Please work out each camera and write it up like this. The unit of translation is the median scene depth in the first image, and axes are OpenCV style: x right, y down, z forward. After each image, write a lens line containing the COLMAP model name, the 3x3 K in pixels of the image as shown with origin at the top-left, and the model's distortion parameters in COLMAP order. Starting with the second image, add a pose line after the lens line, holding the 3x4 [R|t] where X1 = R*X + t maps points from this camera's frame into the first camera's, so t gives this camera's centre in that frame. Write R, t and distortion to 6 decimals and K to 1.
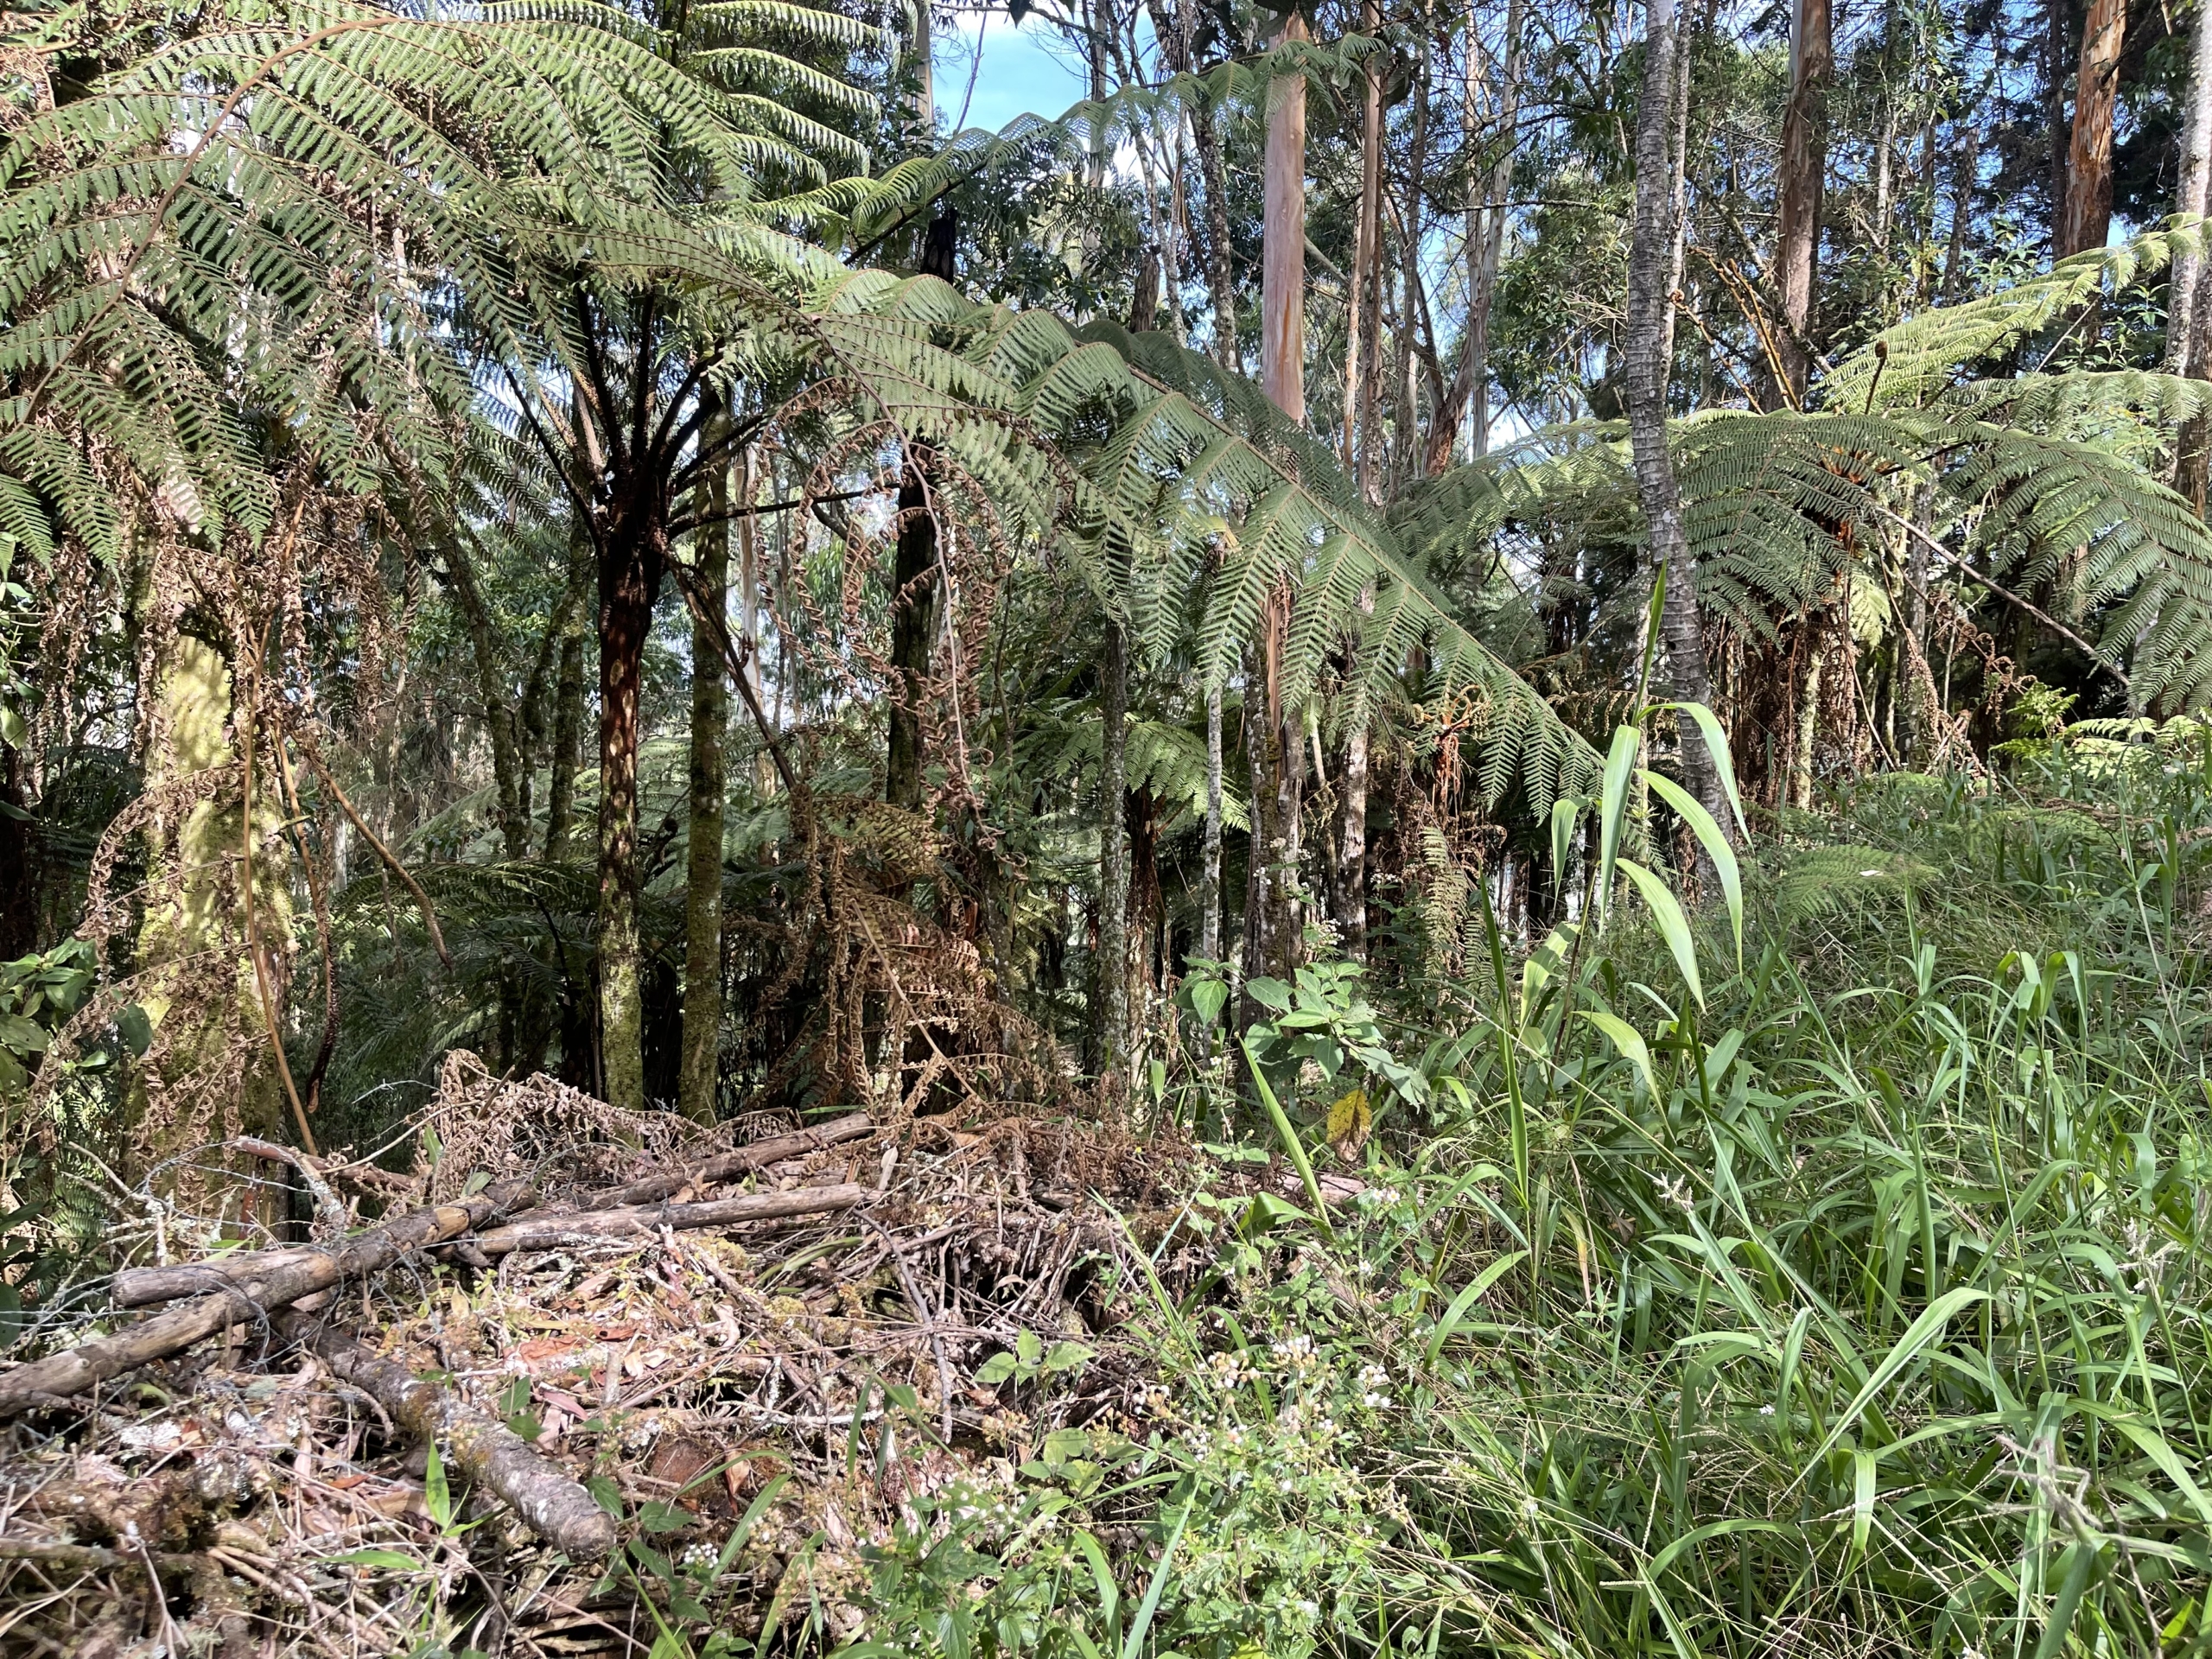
lens RADIAL K [[1663.6, 0, 1086.8], [0, 1663.6, 833.7], [0, 0, 1]] dist [0.057989, -0.085400]
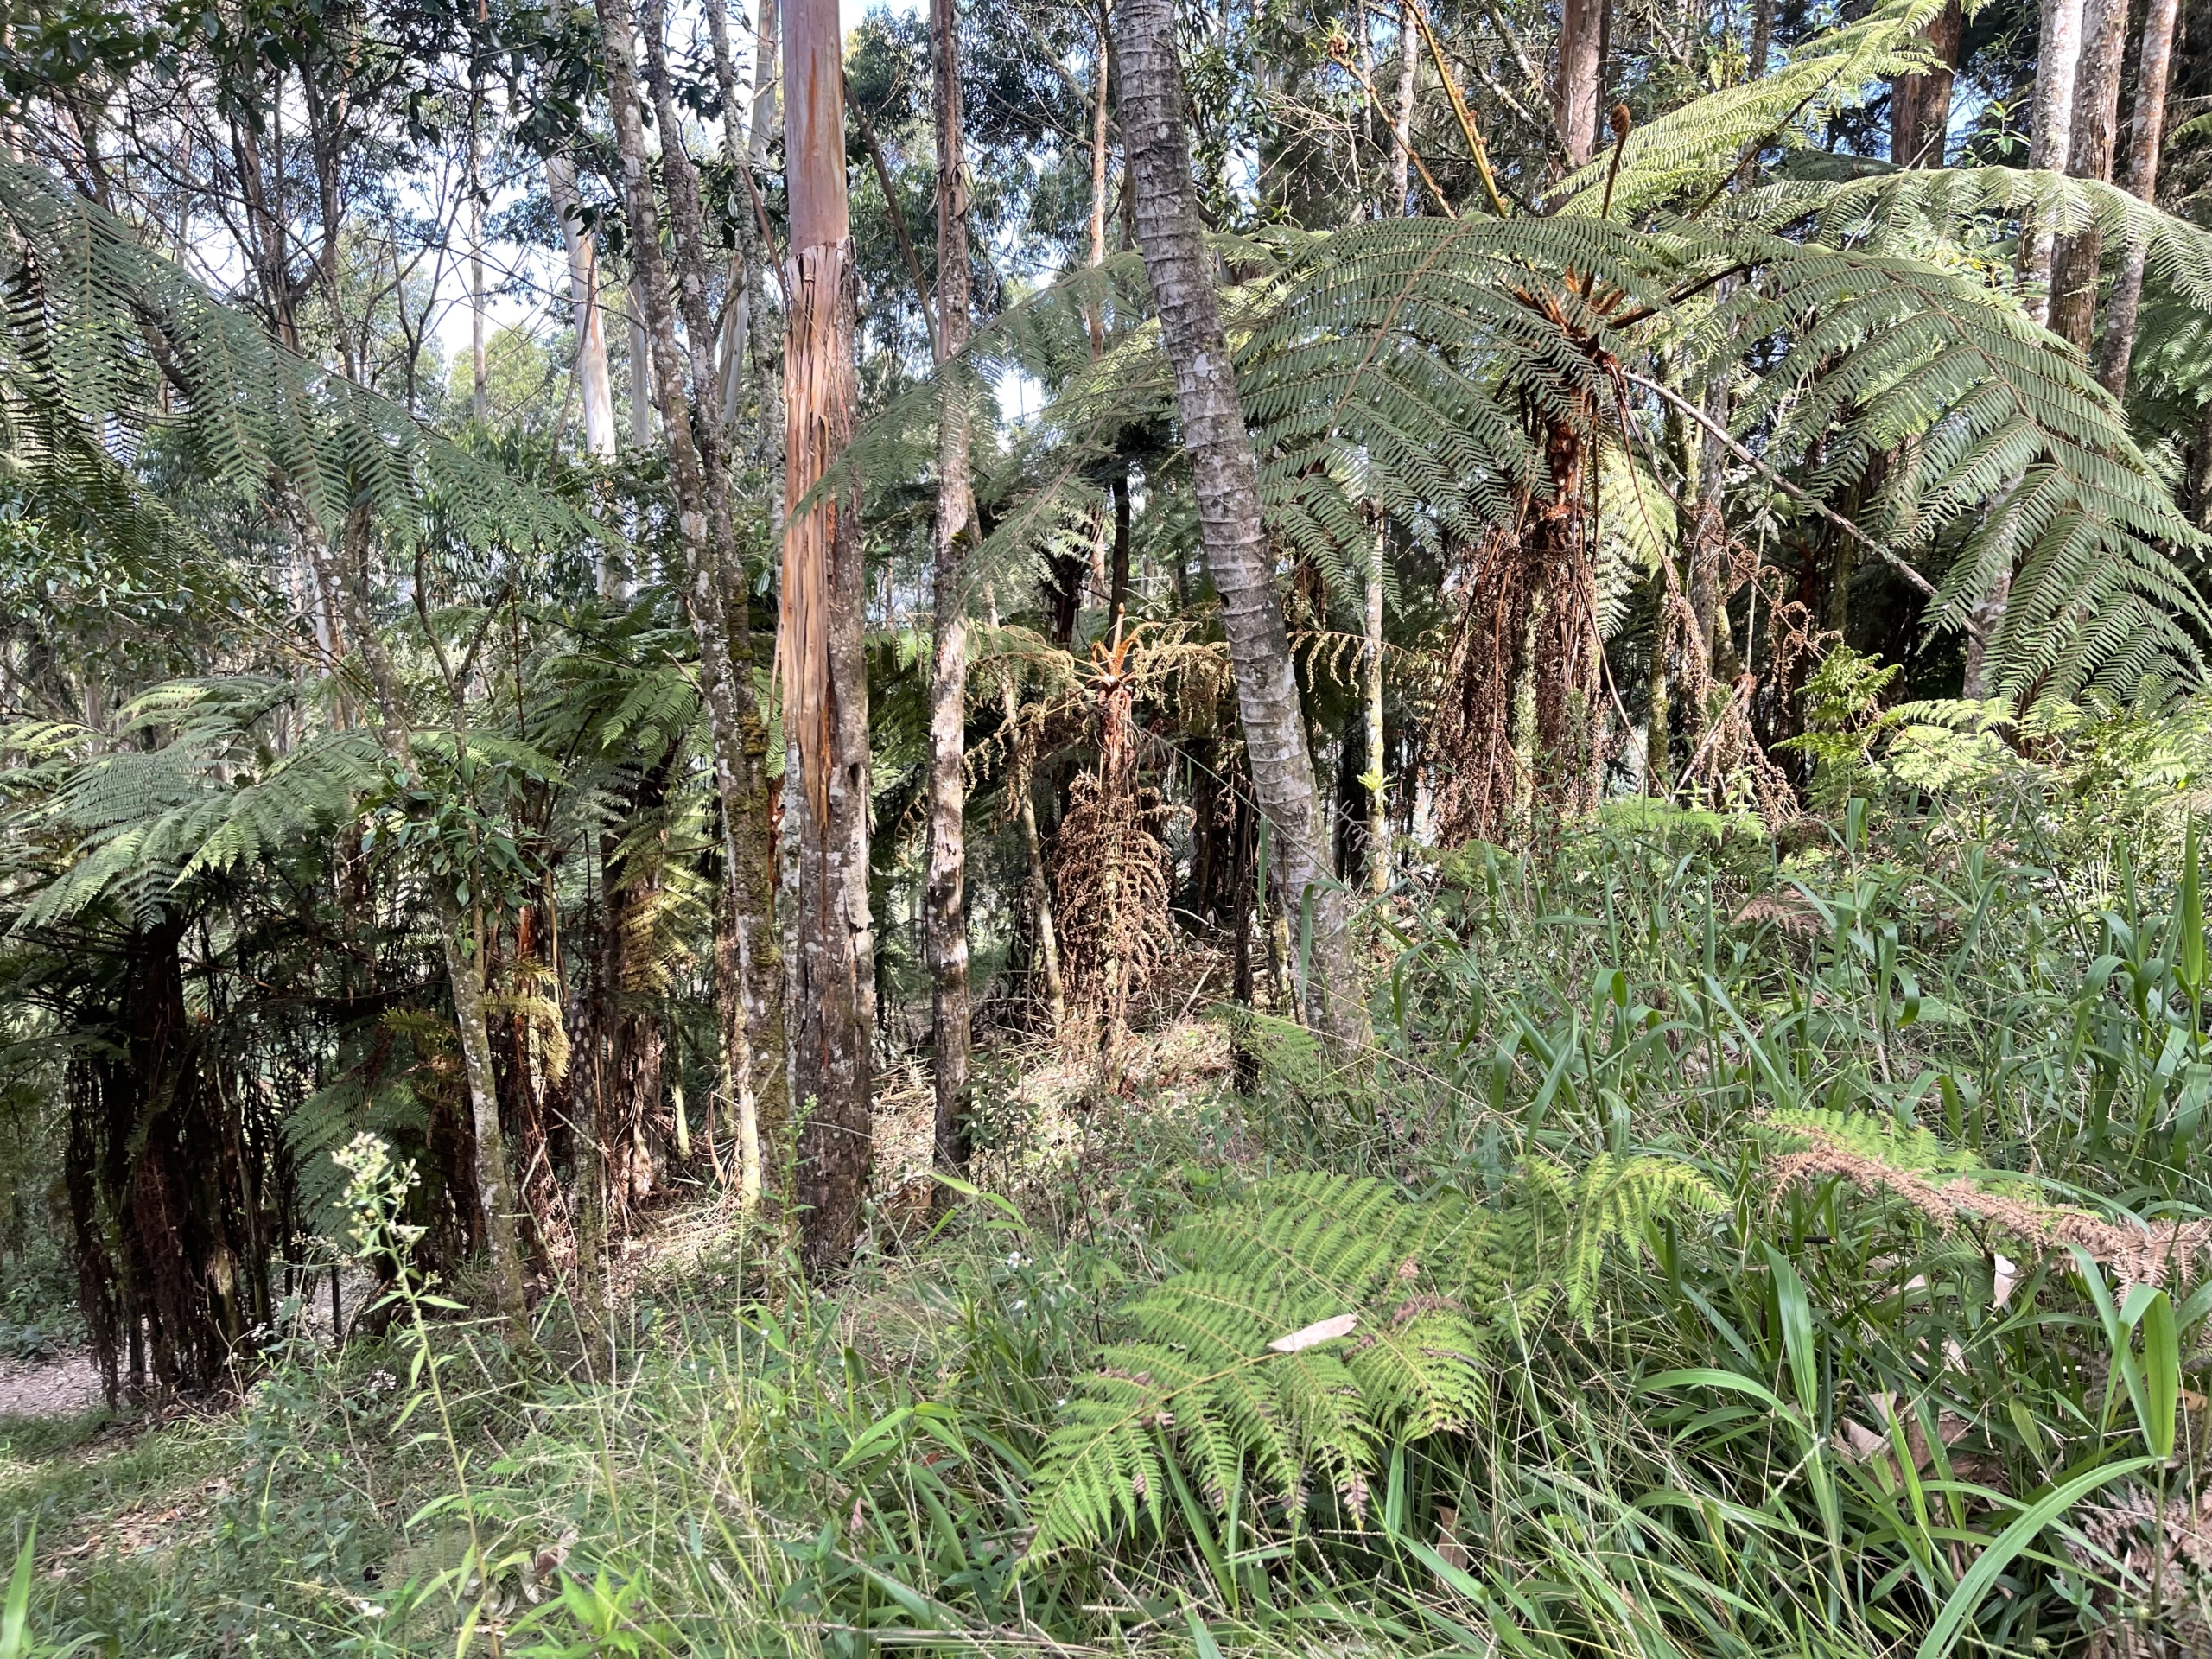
lens RADIAL K [[1663.6, 0, 1118.3], [0, 1663.6, 848.3], [0, 0, 1]] dist [0.057989, -0.085400]
pose [[0.995434, -0.017573, 0.093826, 0.167098], [0.011386, 0.997750, 0.066070, -0.042437], [-0.094776, -0.064700, 0.993394, 0.280231]]
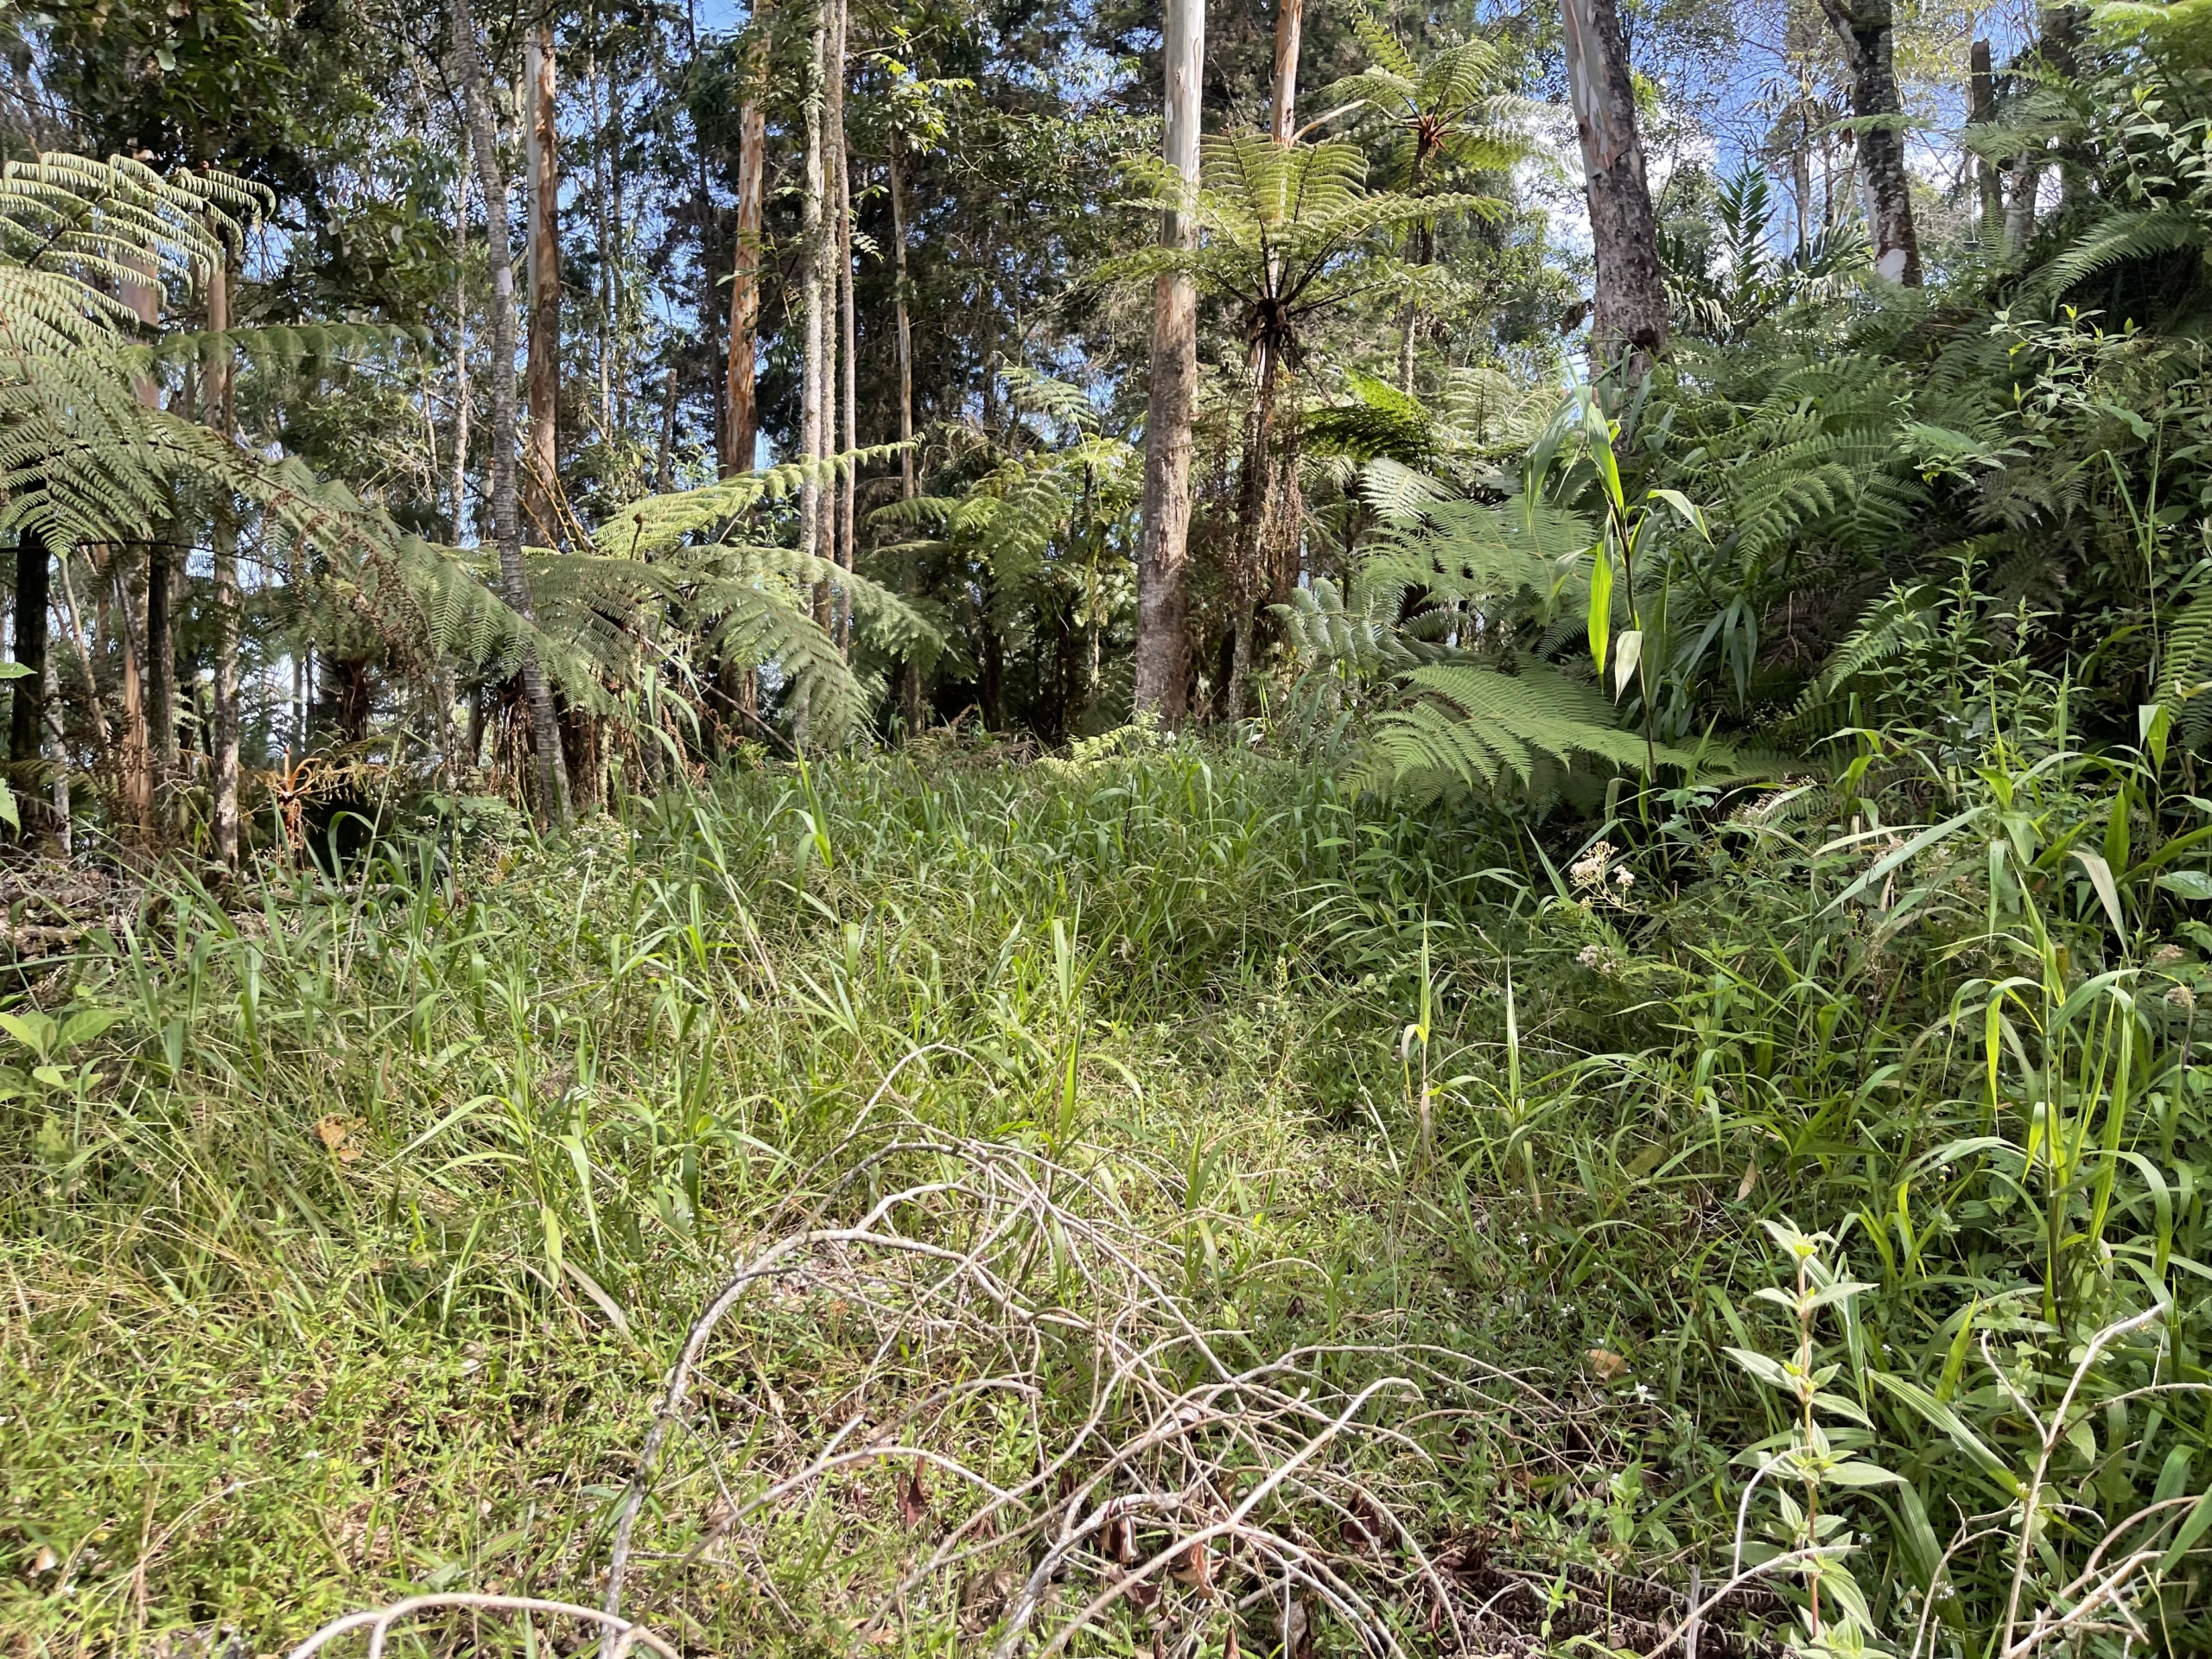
lens RADIAL K [[1663.6, 0, 1108.7], [0, 1663.6, 820.9], [0, 0, 1]] dist [0.057989, -0.085400]
pose [[0.733959, -0.016176, 0.679001, -0.181528], [0.076089, 0.995381, -0.058535, 0.075989], [-0.674918, 0.094627, 0.731800, -0.267682]]
